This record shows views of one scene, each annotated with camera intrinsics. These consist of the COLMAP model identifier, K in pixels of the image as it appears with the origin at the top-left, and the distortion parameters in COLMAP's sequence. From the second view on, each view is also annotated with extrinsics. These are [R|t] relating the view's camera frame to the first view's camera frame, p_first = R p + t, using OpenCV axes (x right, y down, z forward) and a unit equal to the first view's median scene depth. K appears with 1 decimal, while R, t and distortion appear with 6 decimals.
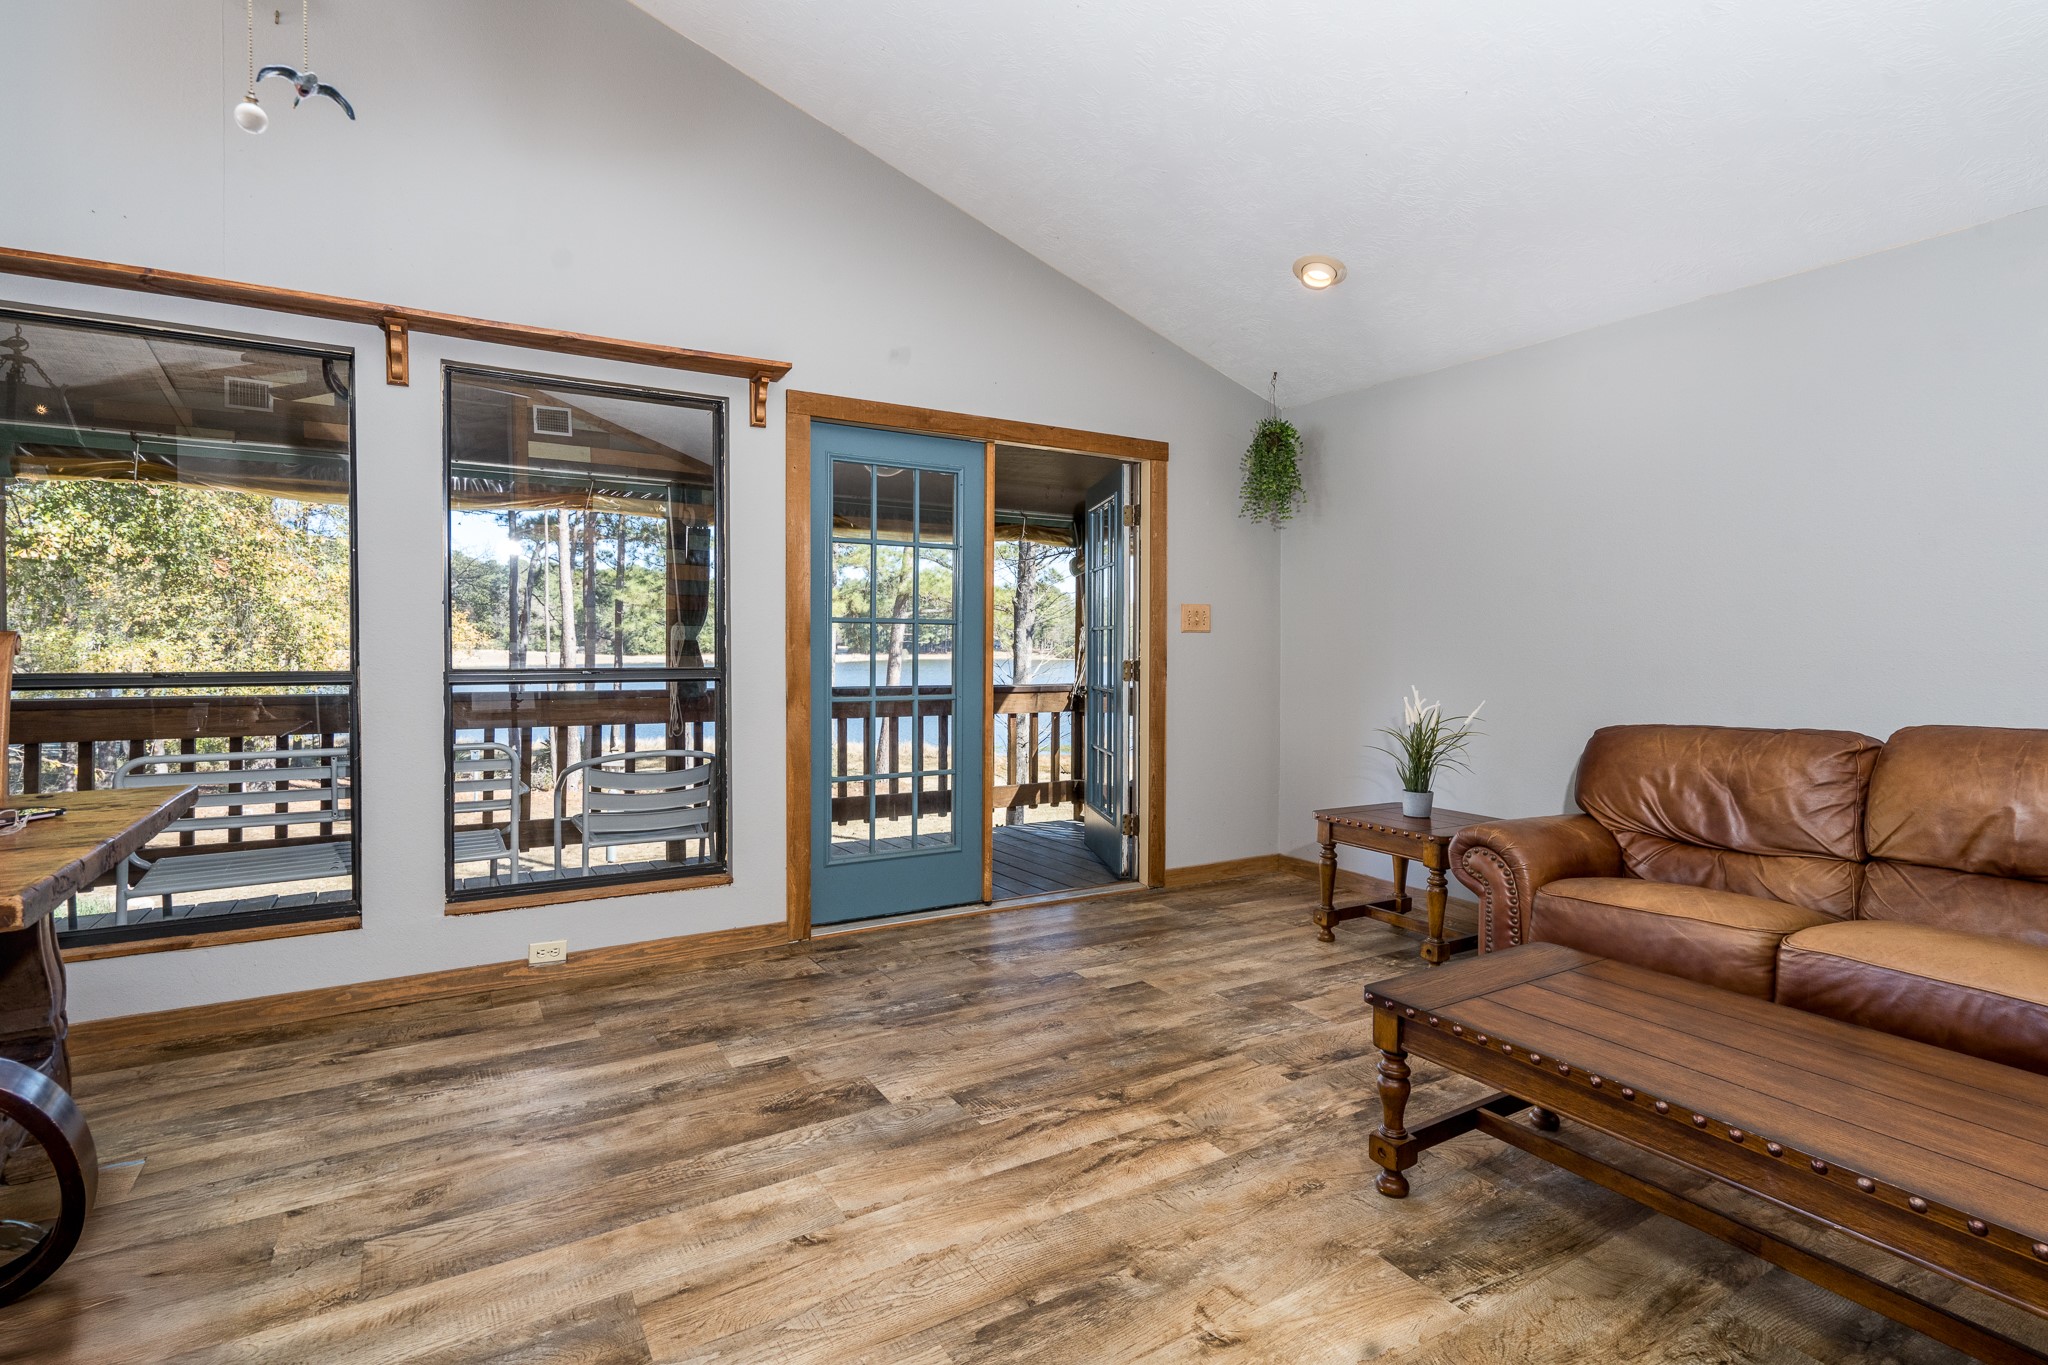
lens RADIAL K [[965.4, 0, 932.7], [0, 965.4, 675.2], [0, 0, 1]] dist [0.003017, 0.000085]
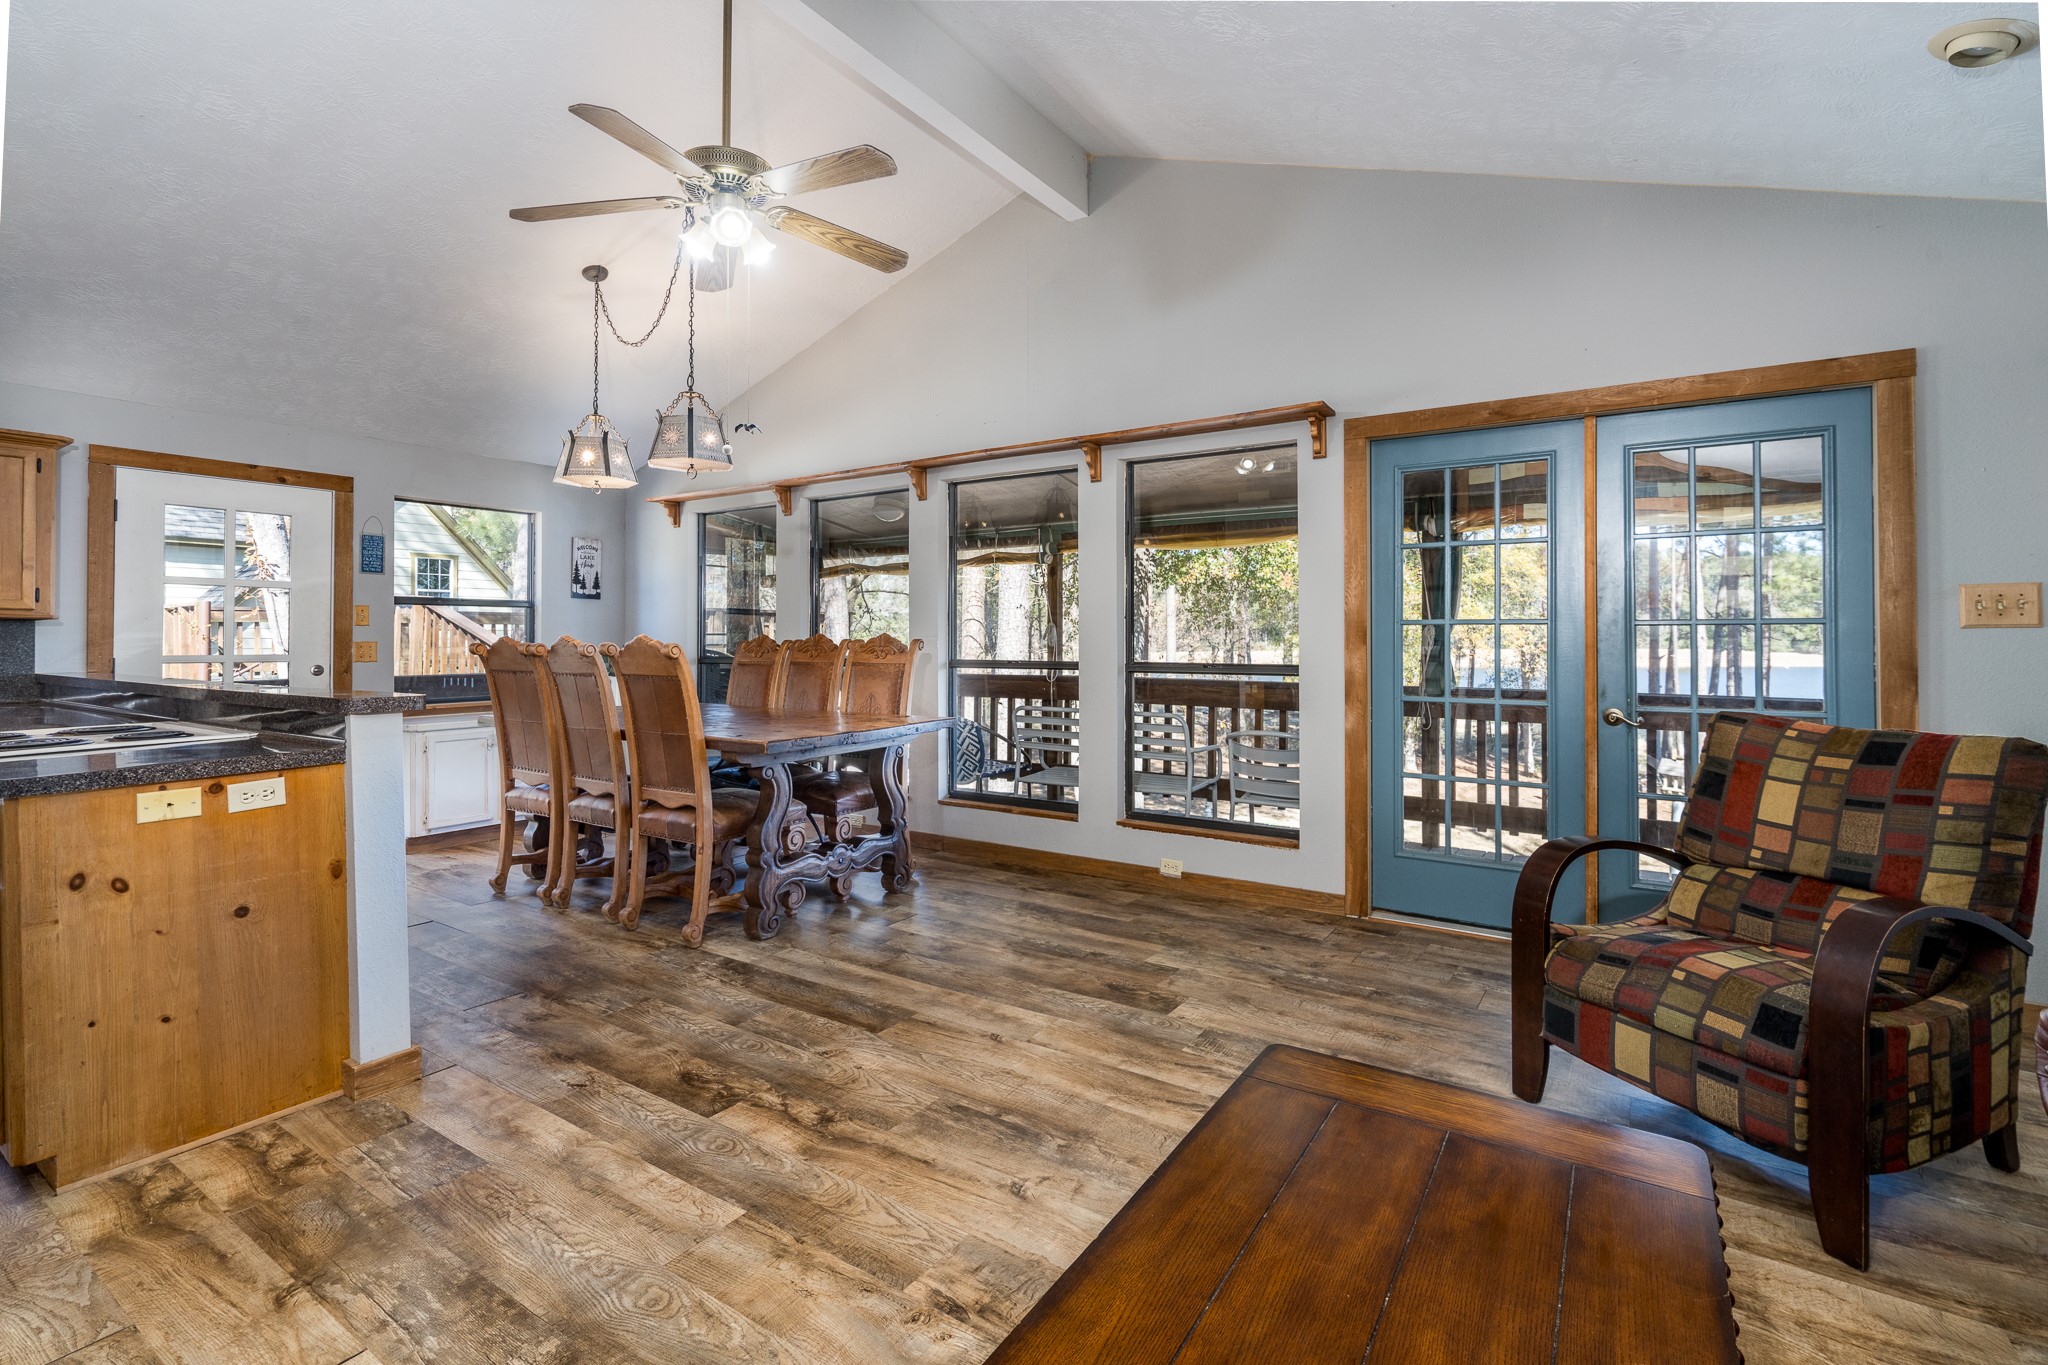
lens RADIAL K [[899.3, 0, 1027.7], [0, 899.3, 638.0], [0, 0, 1]] dist [-0.001741, -0.000179]
pose [[0.459076, -0.006145, -0.888376, 0.848089], [-0.026574, 0.999434, -0.020645, -0.013788], [0.887999, 0.033085, 0.458653, 0.271378]]
